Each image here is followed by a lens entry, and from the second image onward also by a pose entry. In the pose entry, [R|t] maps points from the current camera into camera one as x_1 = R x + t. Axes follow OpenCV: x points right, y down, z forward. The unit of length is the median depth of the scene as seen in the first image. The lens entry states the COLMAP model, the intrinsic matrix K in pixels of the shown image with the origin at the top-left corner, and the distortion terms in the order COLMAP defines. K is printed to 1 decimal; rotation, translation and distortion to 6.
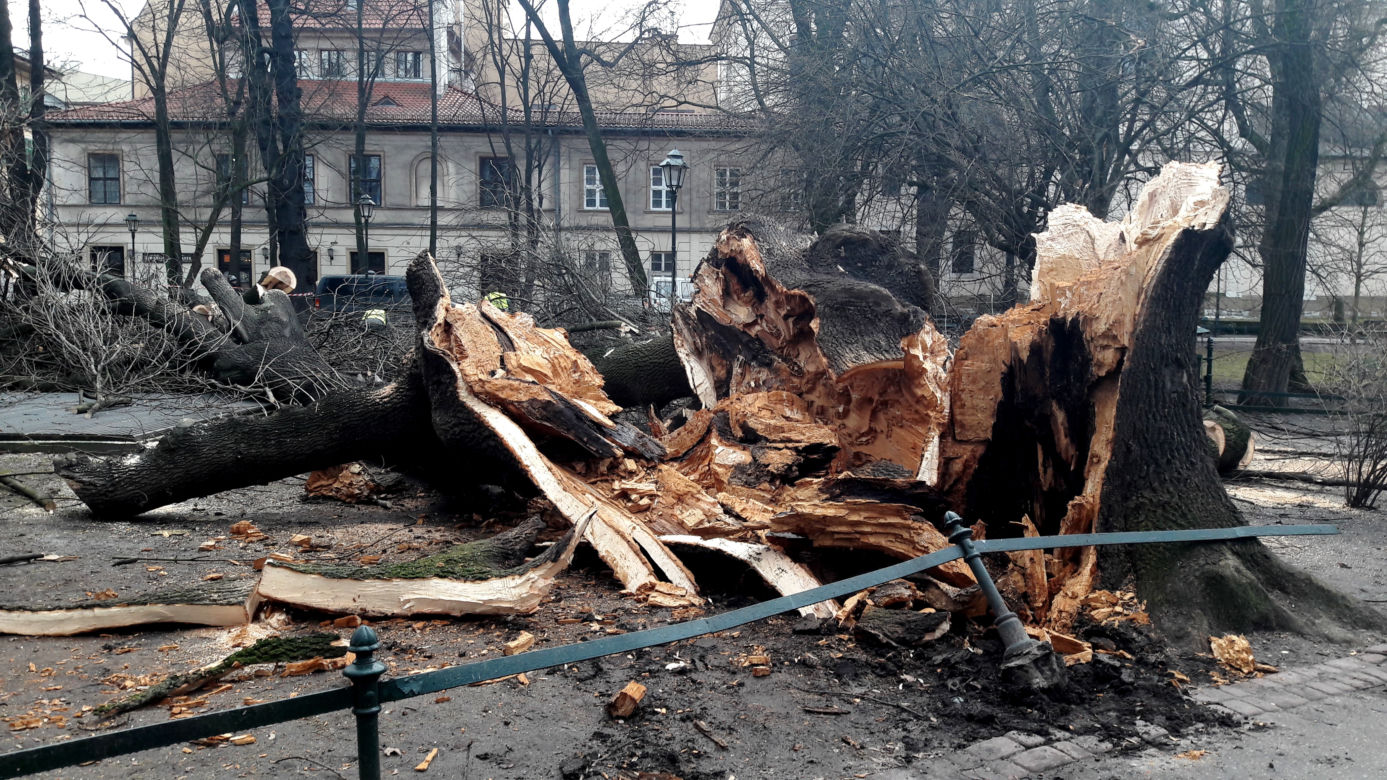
lens RADIAL K [[1135.8, 0, 683.0], [0, 1135.8, 394.5], [0, 0, 1]] dist [0.163990, -0.379366]
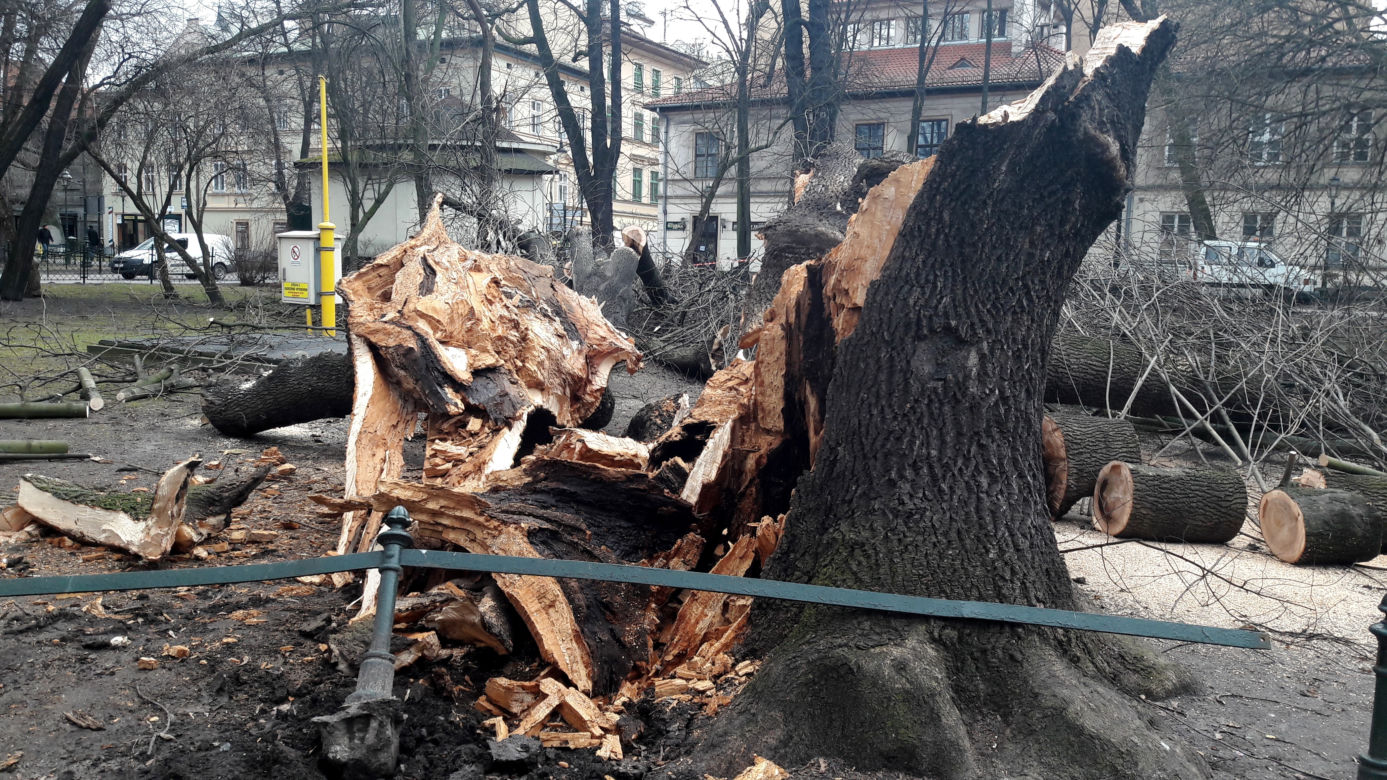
lens RADIAL K [[1128.3, 0, 682.2], [0, 1128.3, 387.6], [0, 0, 1]] dist [0.164500, -0.374584]
pose [[0.847007, 0.073300, -0.526503, 0.557715], [-0.062744, 0.997310, 0.037907, -0.010989], [0.527865, 0.000927, 0.849328, 0.332896]]
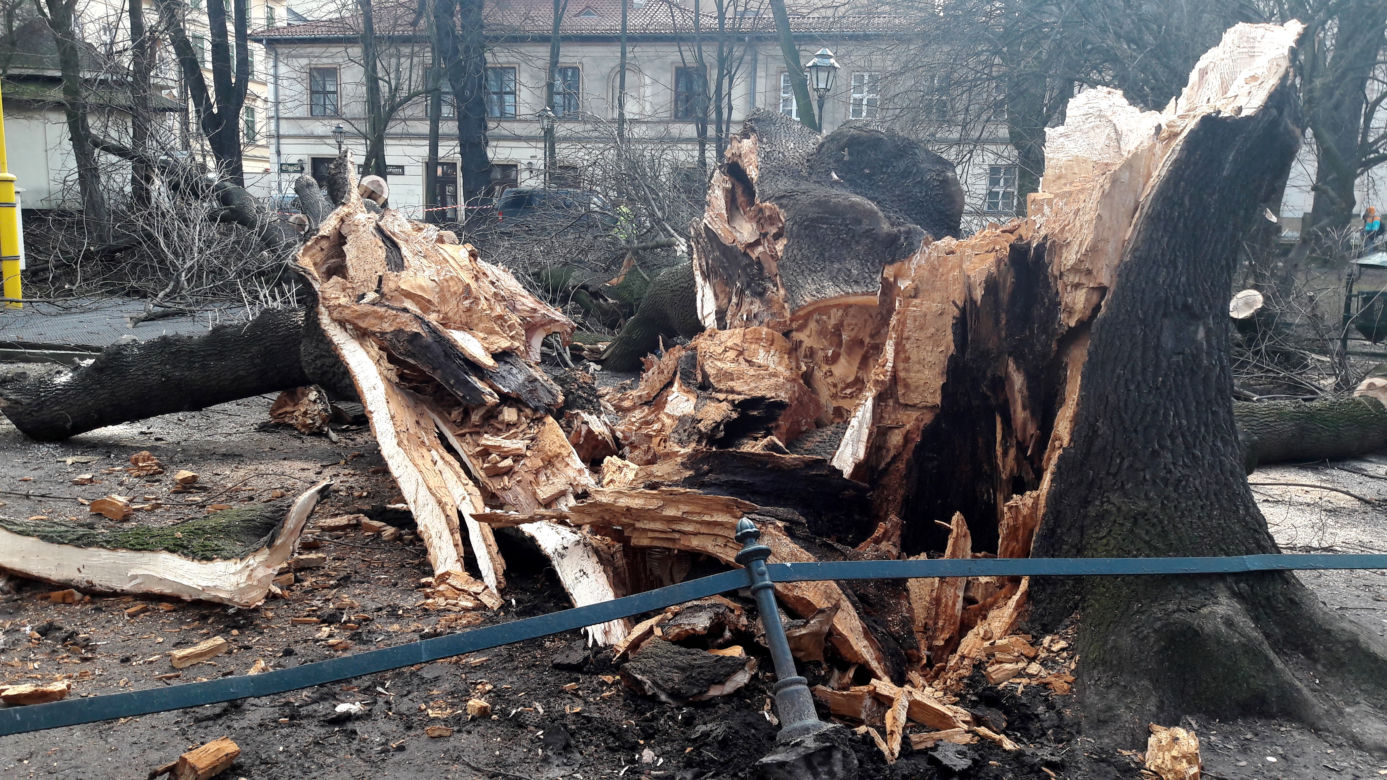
lens RADIAL K [[1128.3, 0, 682.2], [0, 1128.3, 387.6], [0, 0, 1]] dist [0.164500, -0.374584]
pose [[0.979182, 0.043021, -0.198375, 0.236179], [-0.029660, 0.997117, 0.069842, -0.018205], [0.200807, -0.062504, 0.977635, 0.230657]]
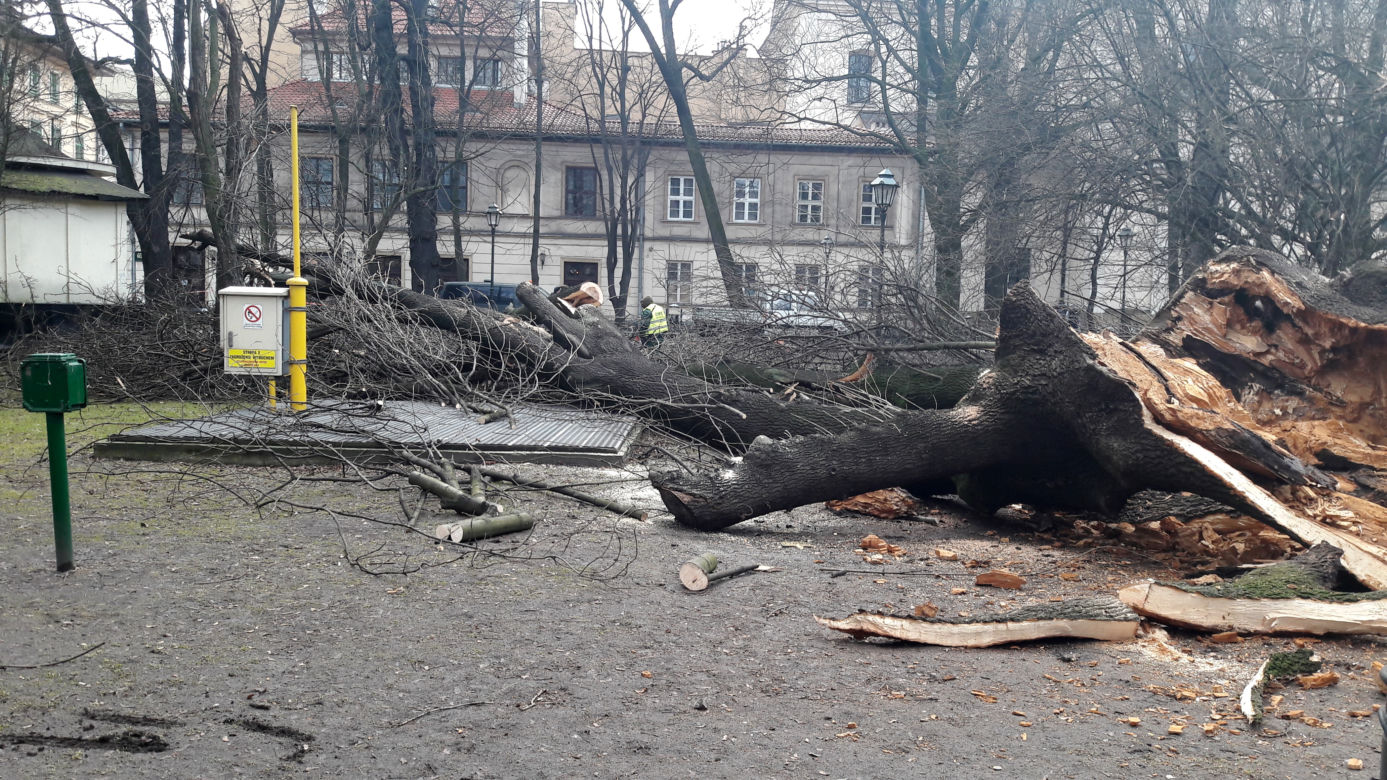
lens RADIAL K [[1135.8, 0, 683.0], [0, 1135.8, 394.5], [0, 0, 1]] dist [0.163990, -0.379366]
pose [[0.999641, 0.017474, 0.020301, -0.649965], [-0.017351, 0.999830, -0.006211, -0.011590], [-0.020406, 0.005856, 0.999775, -0.054445]]
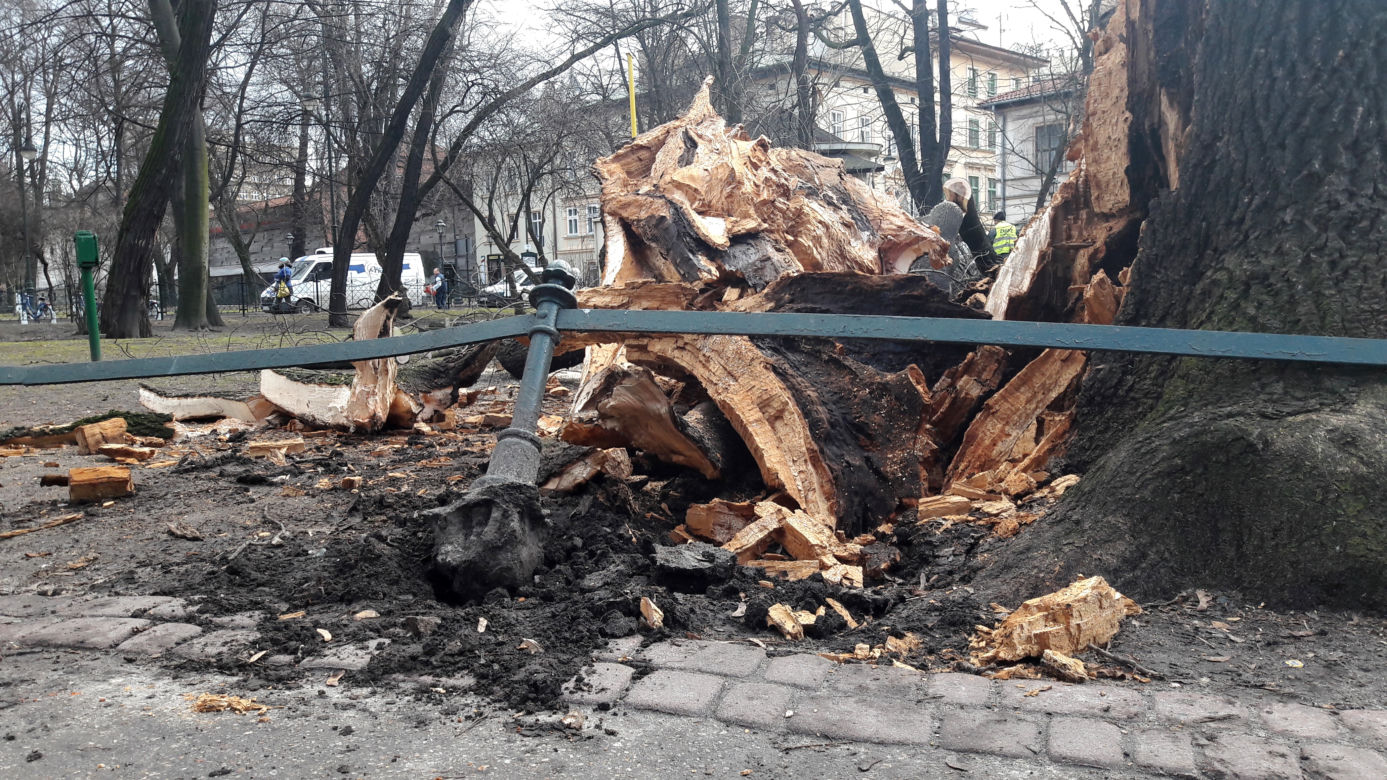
lens RADIAL K [[1114.9, 0, 687.6], [0, 1114.9, 405.9], [0, 0, 1]] dist [0.230036, -0.586641]
pose [[0.660115, 0.046823, -0.749704, 0.489472], [-0.026860, 0.998888, 0.038735, 0.107399], [0.750684, -0.005433, 0.660639, 0.494337]]
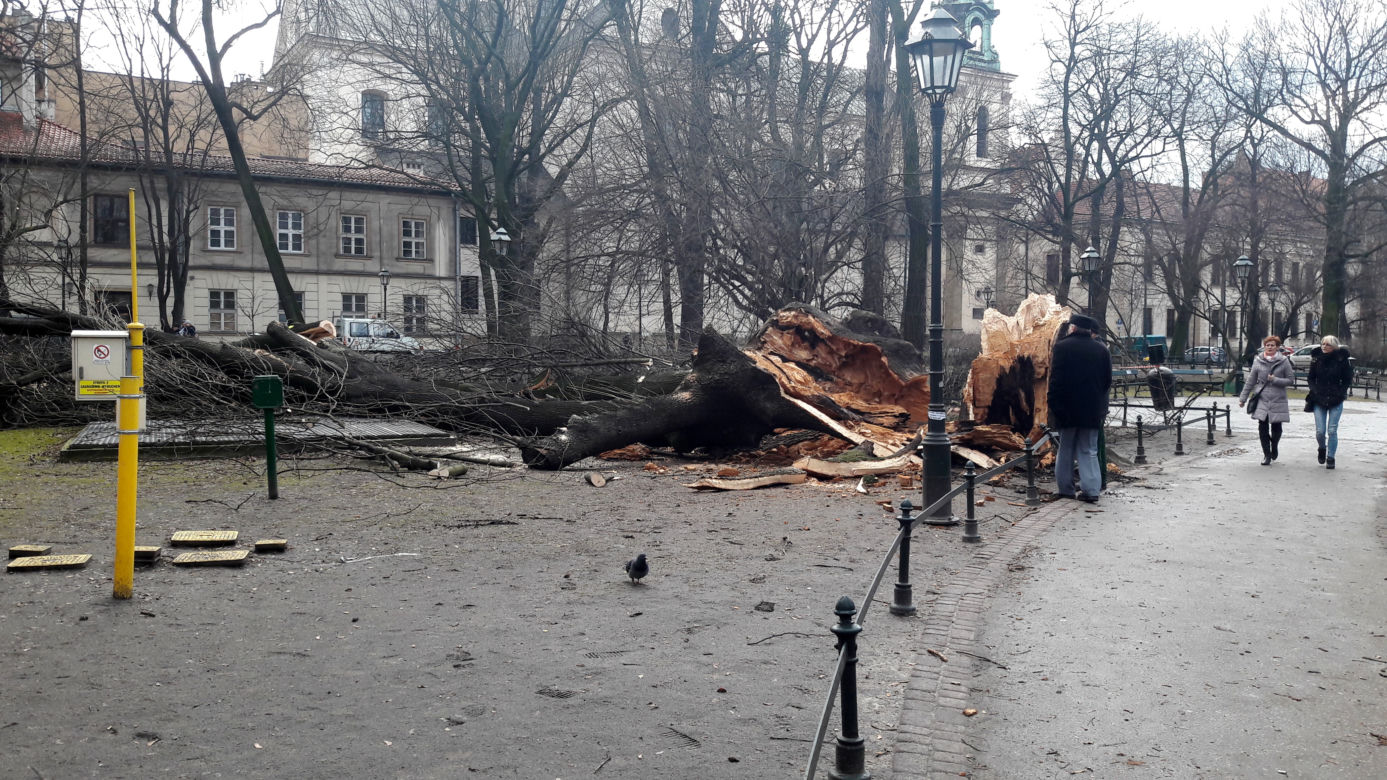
lens RADIAL K [[1159.9, 0, 693.5], [0, 1159.9, 390.0], [0, 0, 1]] dist [0.181018, -0.407036]
pose [[0.886730, -0.020661, 0.461826, -1.374035], [0.036925, 0.998974, -0.026208, 0.045521], [-0.460811, 0.040292, 0.886583, -0.882236]]
